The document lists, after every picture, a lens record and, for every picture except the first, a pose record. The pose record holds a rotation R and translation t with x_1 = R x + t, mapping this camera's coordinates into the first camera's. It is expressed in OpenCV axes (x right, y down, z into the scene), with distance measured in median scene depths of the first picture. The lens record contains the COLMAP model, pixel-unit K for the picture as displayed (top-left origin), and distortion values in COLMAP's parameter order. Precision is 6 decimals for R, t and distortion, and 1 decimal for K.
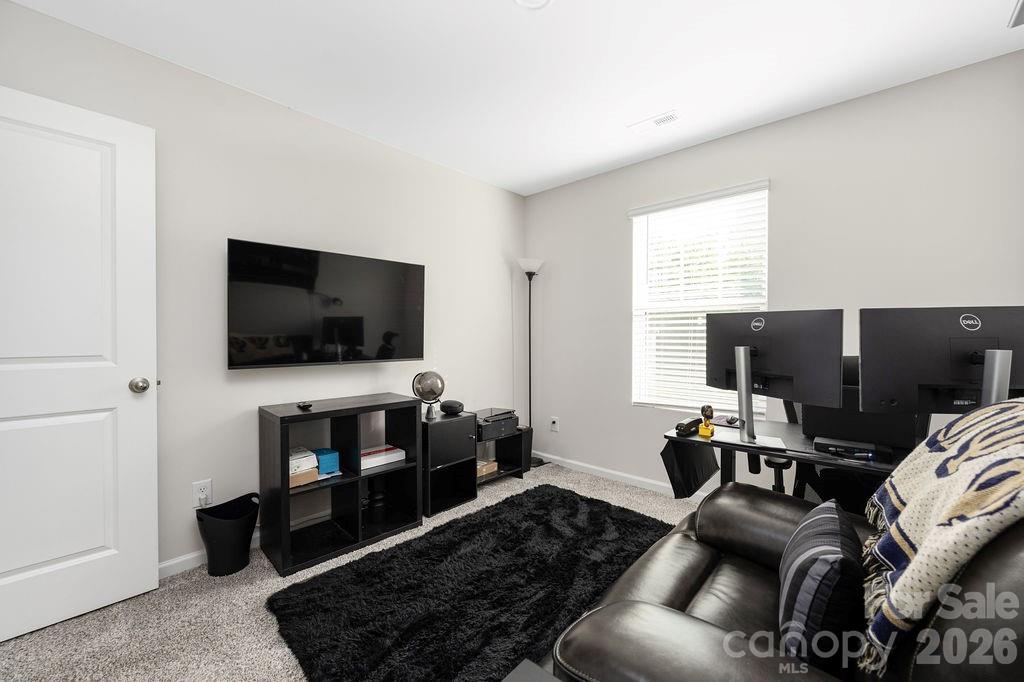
lens RADIAL K [[413.5, 0, 504.8], [0, 413.5, 339.5], [0, 0, 1]] dist [-0.003413, -0.000163]
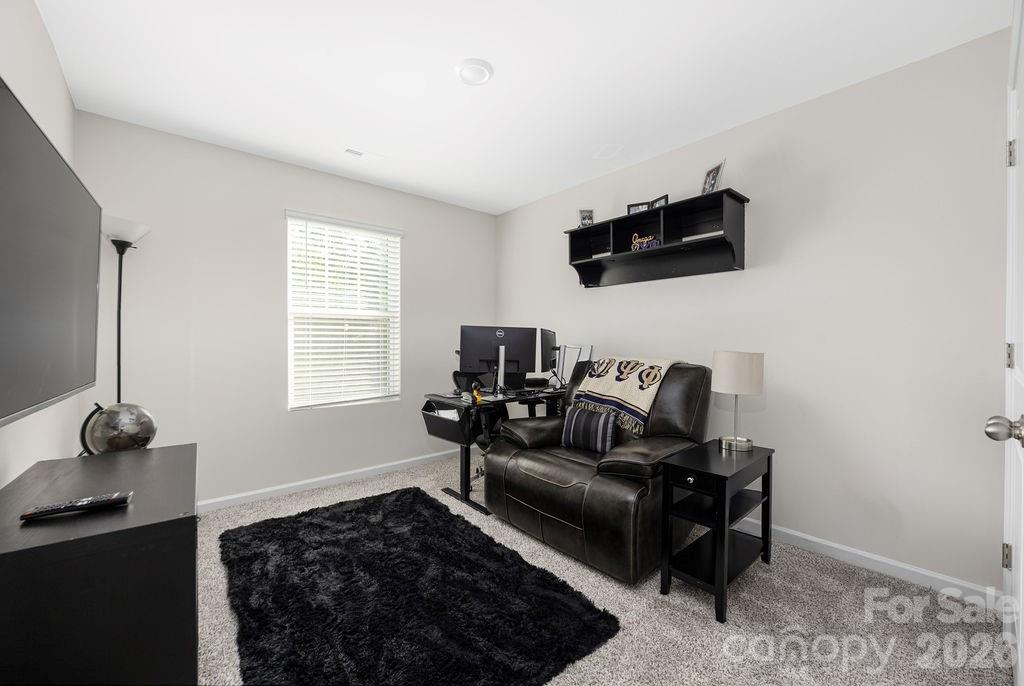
lens RADIAL K [[413.5, 0, 511.9], [0, 413.5, 339.9], [0, 0, 1]] dist [-0.003413, -0.000163]
pose [[0.118247, 0.001653, 0.992983, -0.679190], [0.008564, 0.999960, -0.002684, -0.001450], [-0.992947, 0.008821, 0.118228, 0.417958]]
